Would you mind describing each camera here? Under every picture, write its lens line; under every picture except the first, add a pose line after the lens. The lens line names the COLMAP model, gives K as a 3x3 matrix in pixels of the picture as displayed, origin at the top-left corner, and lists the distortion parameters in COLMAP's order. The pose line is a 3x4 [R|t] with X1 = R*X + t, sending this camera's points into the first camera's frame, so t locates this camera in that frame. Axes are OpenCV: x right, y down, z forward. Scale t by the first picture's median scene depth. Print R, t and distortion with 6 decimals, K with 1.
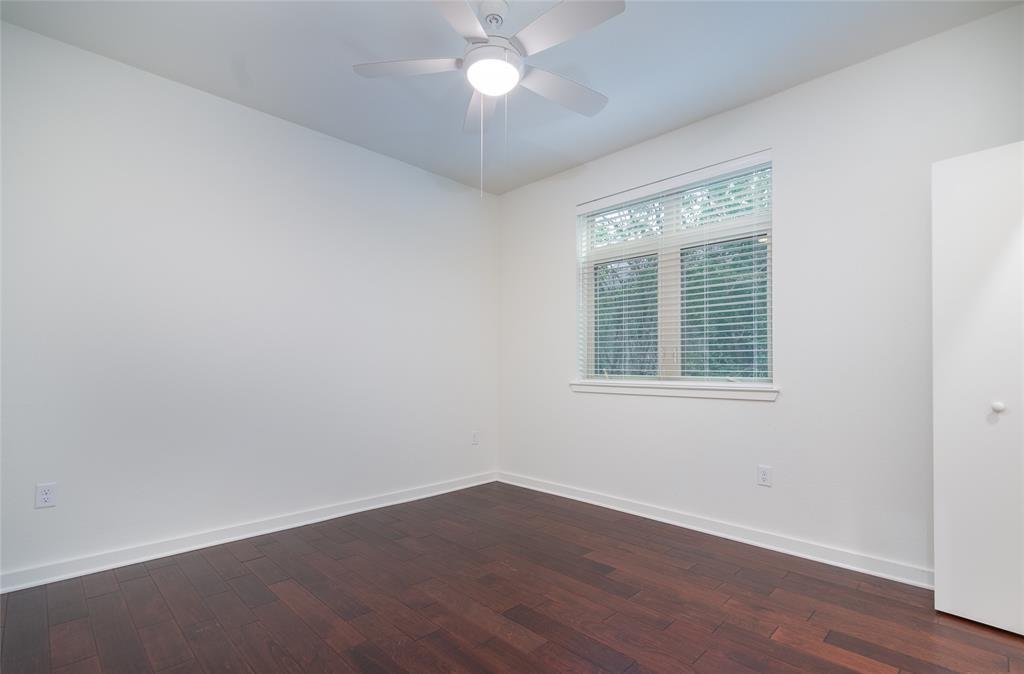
lens RADIAL K [[464.2, 0, 507.1], [0, 464.2, 363.7], [0, 0, 1]] dist [0.003488, -0.001517]
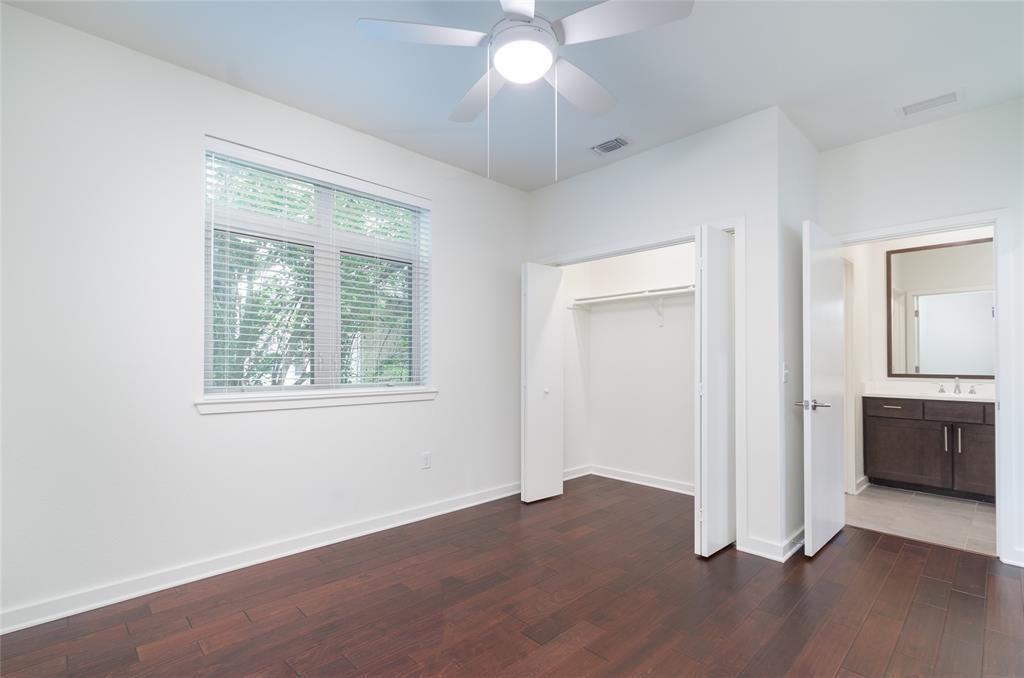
lens RADIAL K [[464.2, 0, 505.9], [0, 464.2, 361.5], [0, 0, 1]] dist [0.003488, -0.001517]
pose [[0.008457, 0.007159, 0.999939, -0.704318], [-0.003188, 0.999969, -0.007133, -0.015851], [-0.999959, -0.003127, 0.008480, 0.793699]]
